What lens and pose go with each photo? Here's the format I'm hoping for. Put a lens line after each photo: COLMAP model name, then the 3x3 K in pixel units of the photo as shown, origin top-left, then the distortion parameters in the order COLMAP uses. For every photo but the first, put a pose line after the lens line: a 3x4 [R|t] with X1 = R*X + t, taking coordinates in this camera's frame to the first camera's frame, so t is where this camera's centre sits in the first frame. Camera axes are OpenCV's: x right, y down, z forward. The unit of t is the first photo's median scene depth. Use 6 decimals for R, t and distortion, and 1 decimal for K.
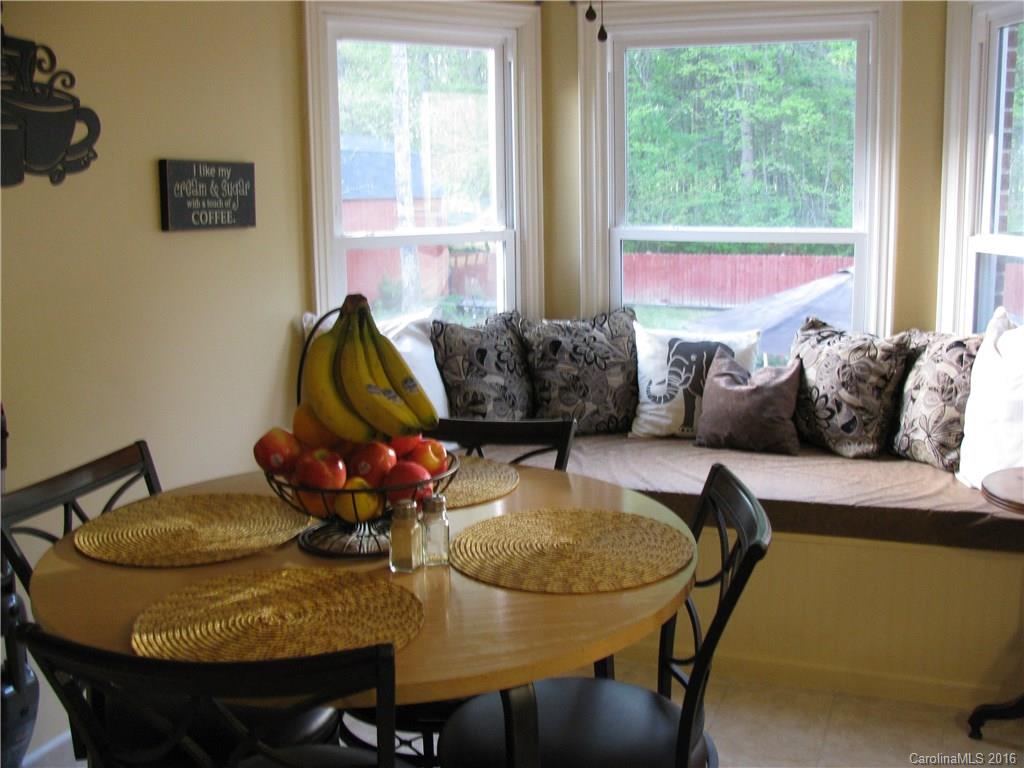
lens RADIAL K [[1069.8, 0, 529.9], [0, 1069.8, 387.3], [0, 0, 1]] dist [-0.226318, 0.319475]
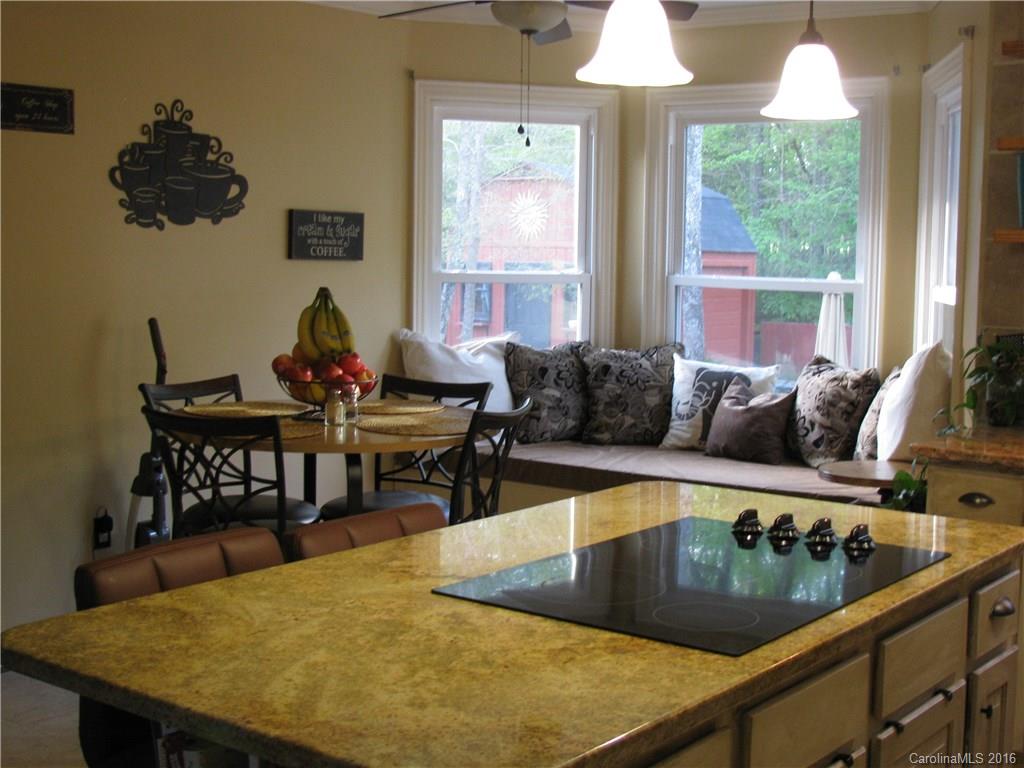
lens RADIAL K [[1454.0, 0, 512.0], [0, 1454.0, 384.0], [0, 0, 1]] dist [-0.091457, 0.010609]
pose [[0.956367, 0.056526, -0.286646, 0.408215], [-0.080978, 0.993952, -0.074169, 0.112678], [0.280720, 0.094145, 0.955161, -0.628114]]
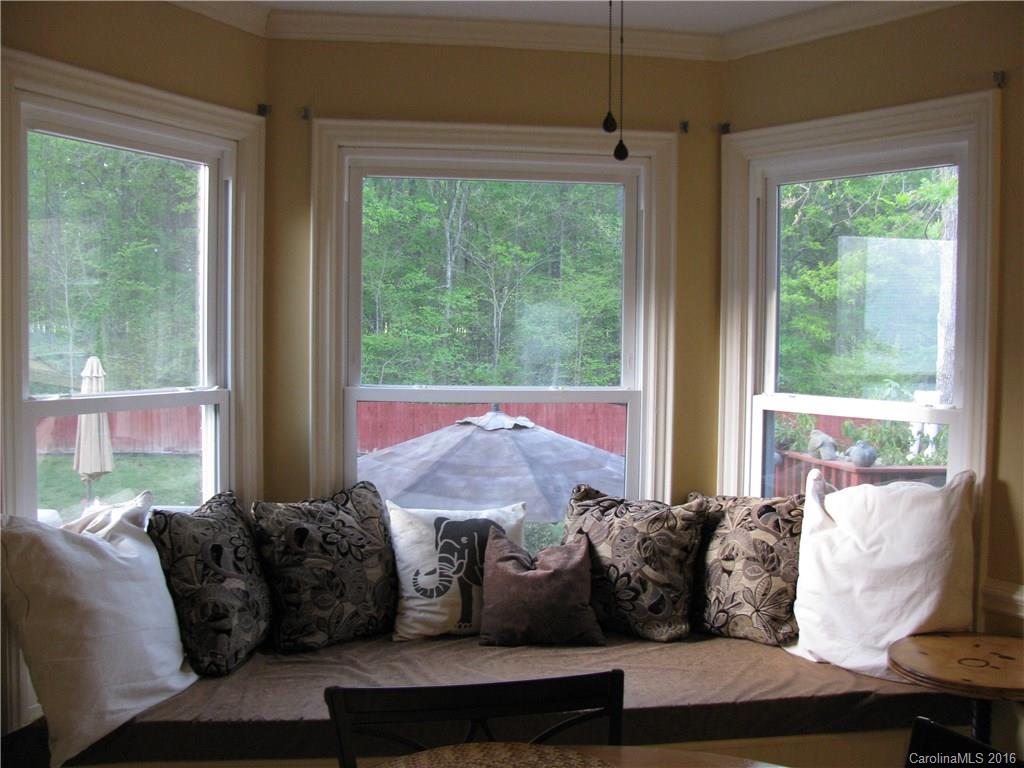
lens RADIAL K [[1069.8, 0, 529.9], [0, 1069.8, 387.3], [0, 0, 1]] dist [-0.226318, 0.319475]
pose [[0.877942, -0.000319, 0.478767, -0.209459], [0.063630, 0.991206, -0.116022, -0.047265], [-0.474520, 0.132324, 0.870242, 0.222594]]
